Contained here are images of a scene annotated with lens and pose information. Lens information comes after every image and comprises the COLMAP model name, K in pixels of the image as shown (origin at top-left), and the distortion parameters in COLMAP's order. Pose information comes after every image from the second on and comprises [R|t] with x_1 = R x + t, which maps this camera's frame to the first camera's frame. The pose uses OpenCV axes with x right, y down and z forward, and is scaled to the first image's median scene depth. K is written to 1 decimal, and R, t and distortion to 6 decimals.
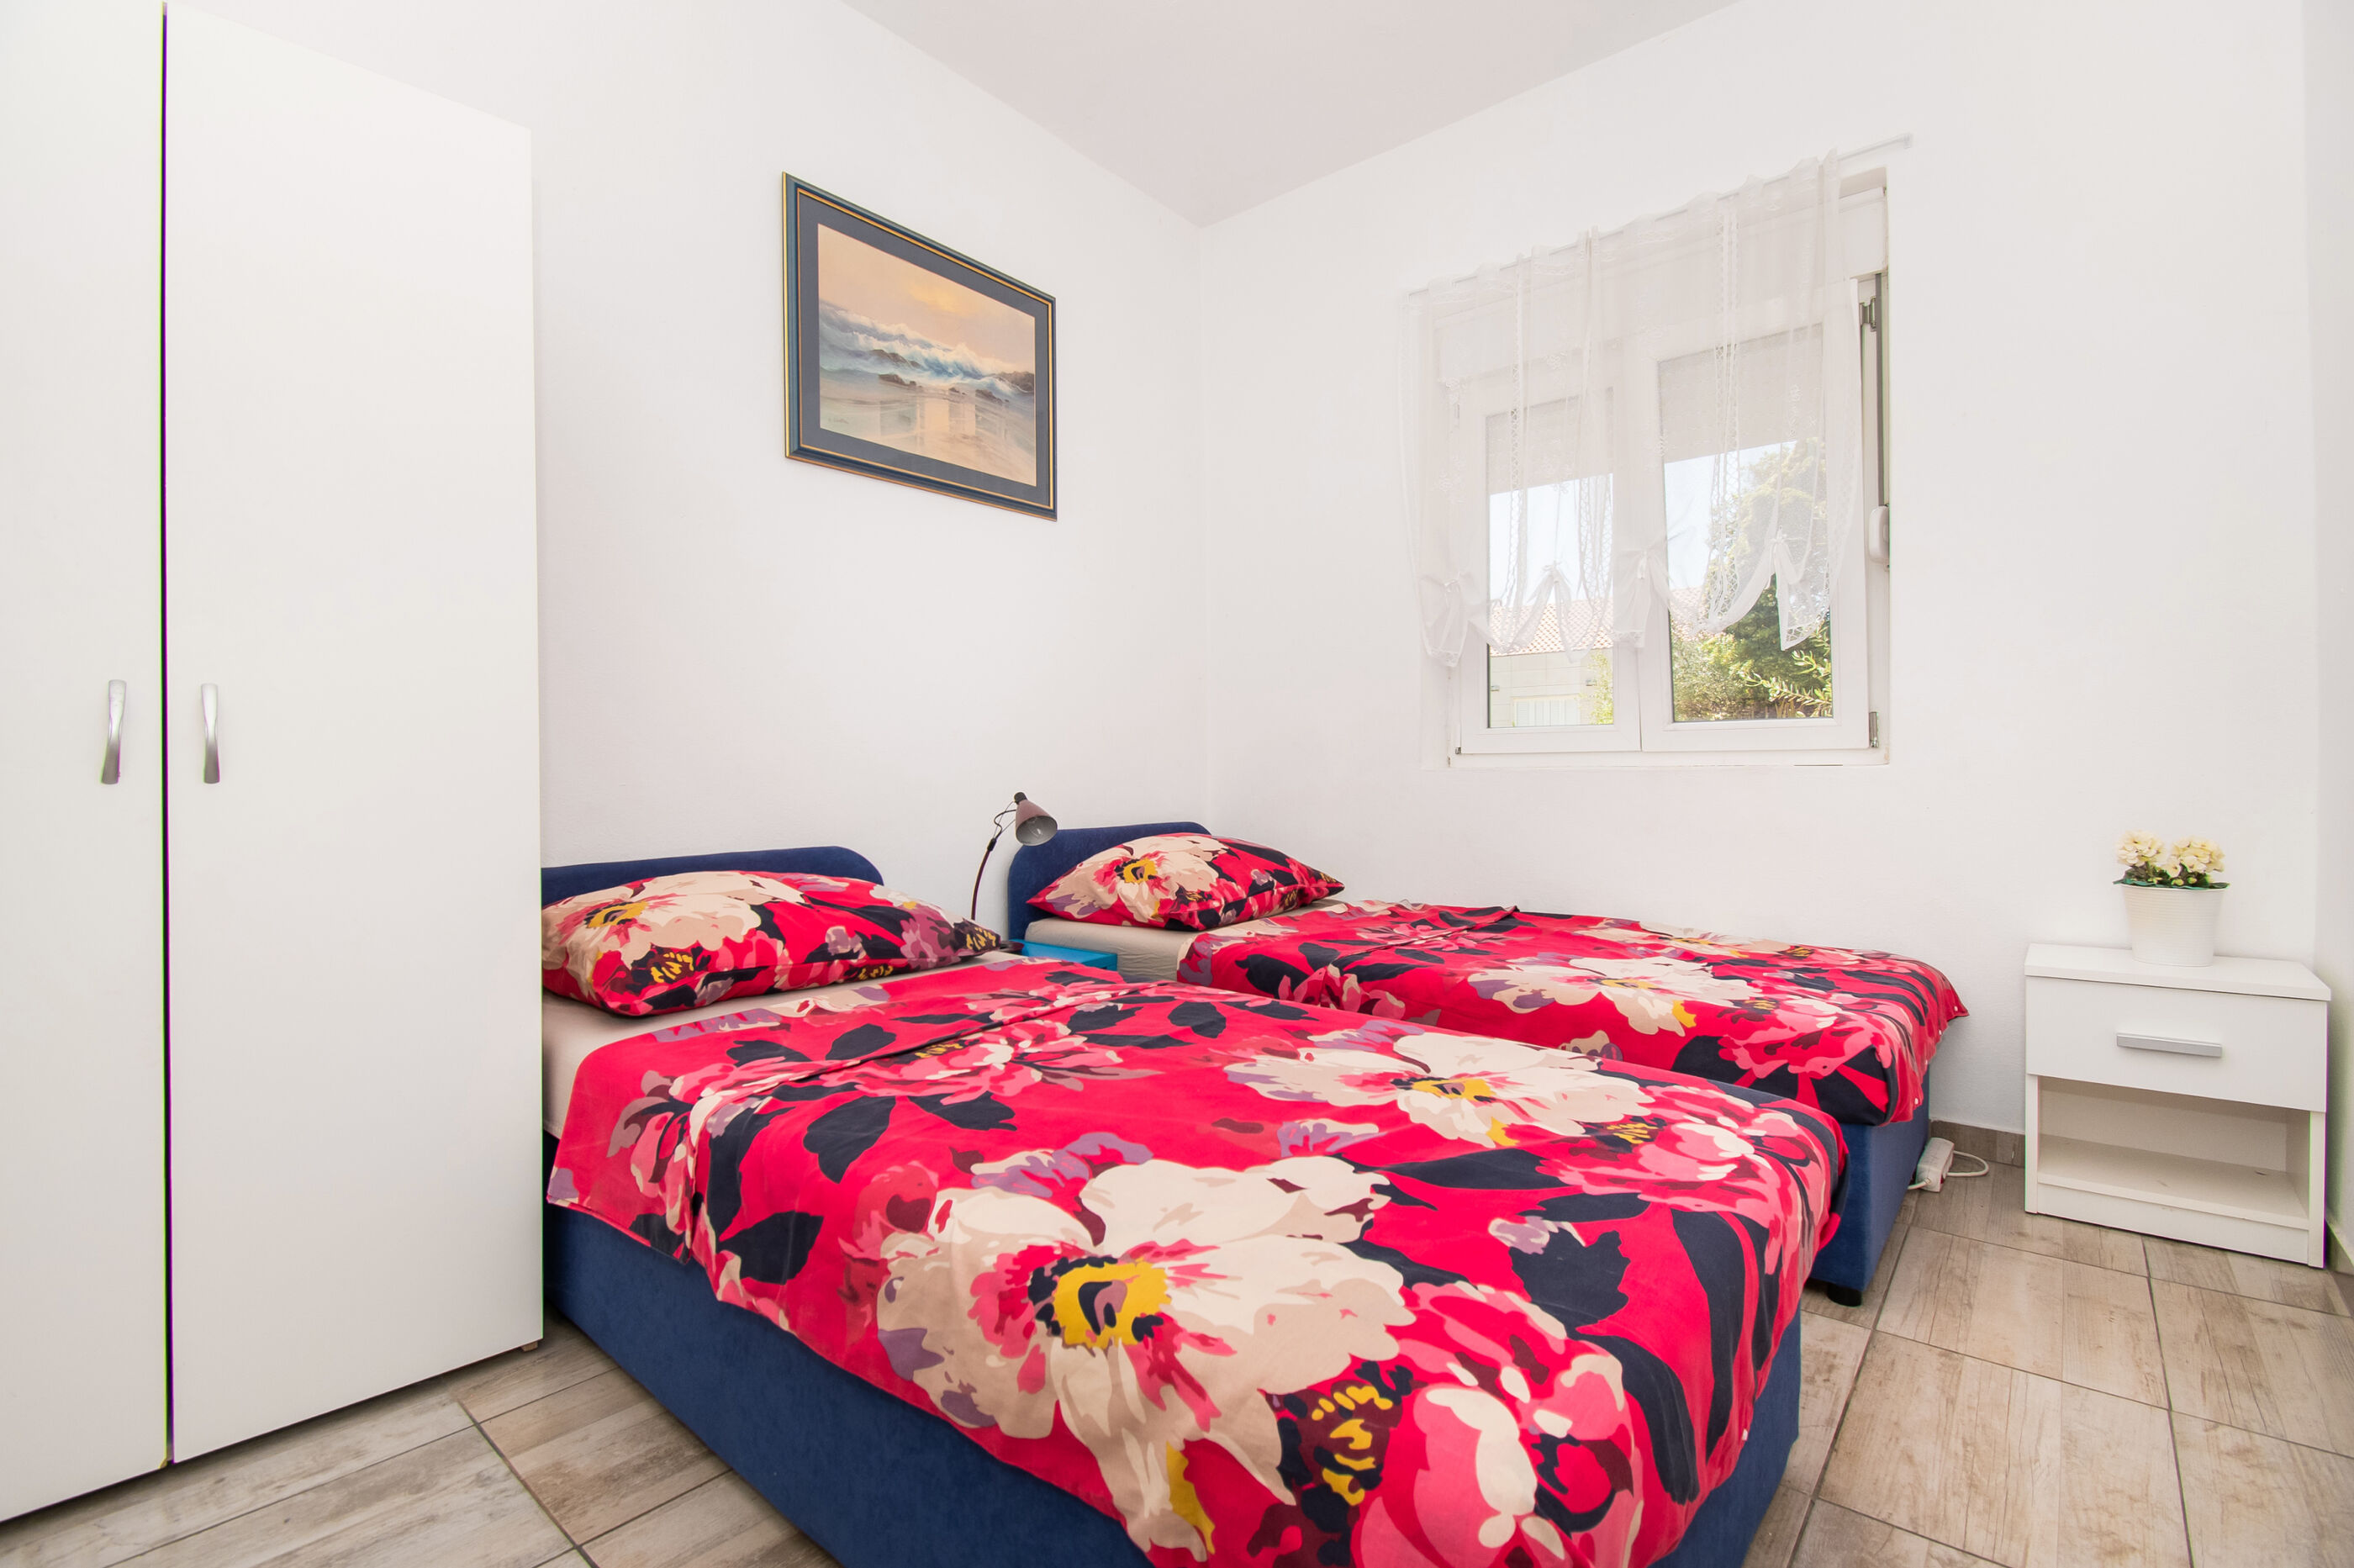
lens RADIAL K [[1064.3, 0, 1144.2], [0, 1064.3, 769.2], [0, 0, 1]] dist [-0.006614, -0.000863]
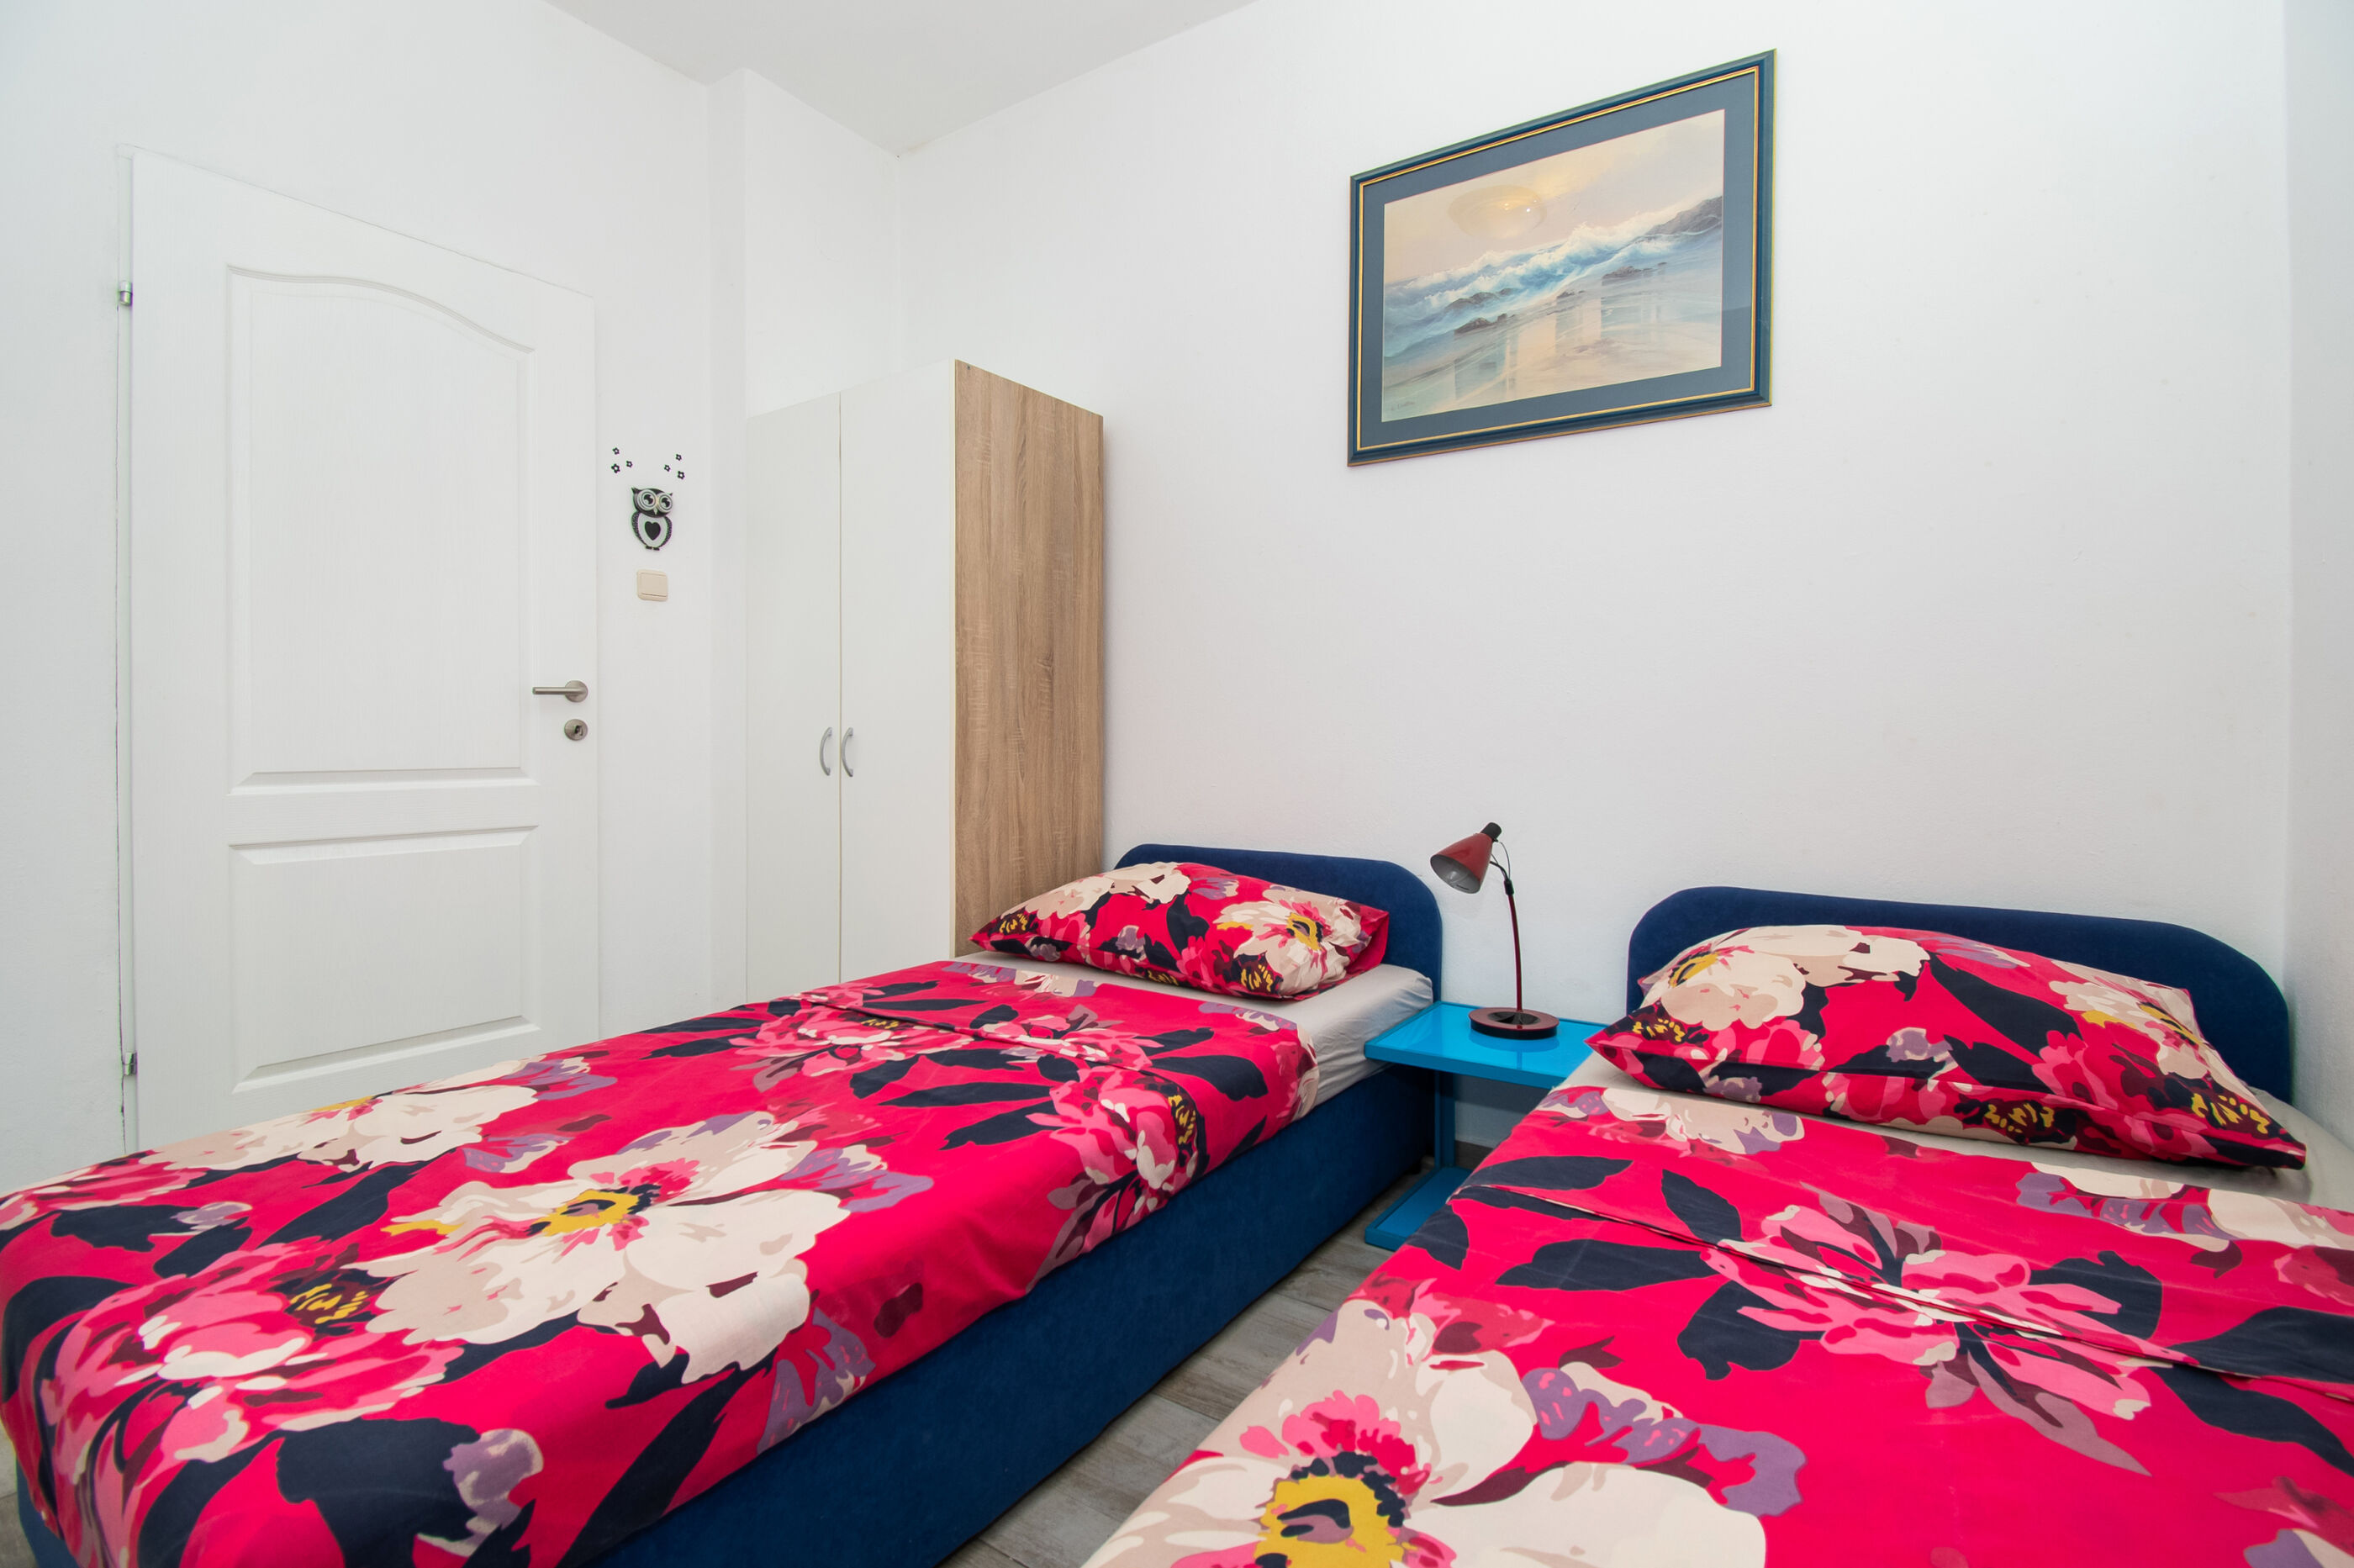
lens RADIAL K [[1108.7, 0, 1194.9], [0, 1108.7, 755.1], [0, 0, 1]] dist [-0.006143, -0.010544]
pose [[0.117398, -0.001470, -0.993084, 0.634557], [-0.029160, 0.999563, -0.004927, -0.023734], [0.992657, 0.029537, 0.117303, 0.741669]]
